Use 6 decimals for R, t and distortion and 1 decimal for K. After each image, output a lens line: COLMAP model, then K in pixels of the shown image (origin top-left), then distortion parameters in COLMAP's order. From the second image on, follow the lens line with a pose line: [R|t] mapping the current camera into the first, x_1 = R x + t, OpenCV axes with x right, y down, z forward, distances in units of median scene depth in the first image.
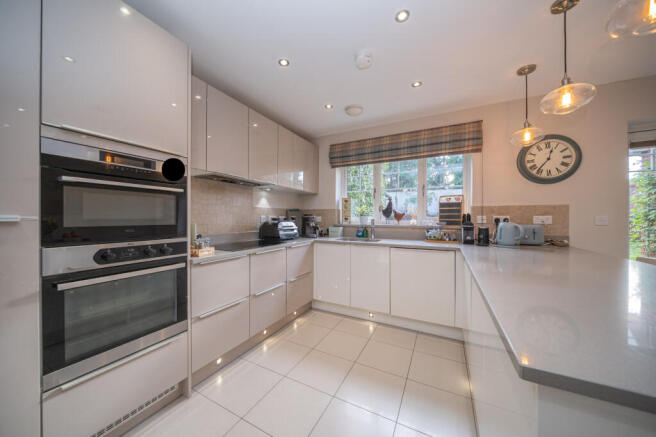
lens RADIAL K [[226.8, 0, 322.3], [0, 226.8, 219.4], [0, 0, 1]] dist [-0.011927, 0.000033]
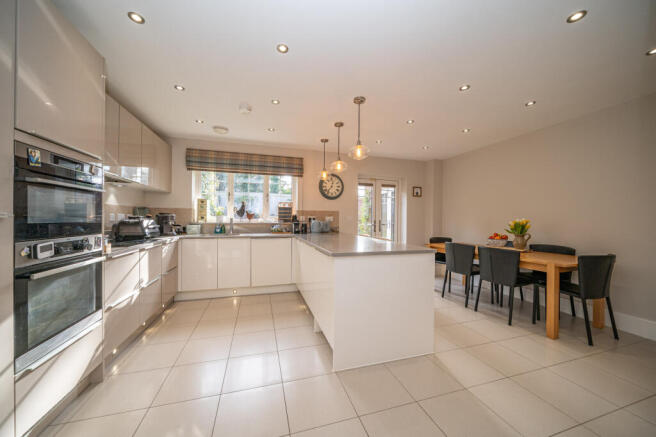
lens RADIAL K [[226.8, 0, 330.7], [0, 226.8, 218.6], [0, 0, 1]] dist [-0.011927, 0.000033]
pose [[0.697631, 0.002746, 0.716452, -0.332458], [-0.002736, 0.999996, -0.001169, 0.003228], [-0.716452, -0.001144, 0.697635, -0.299264]]
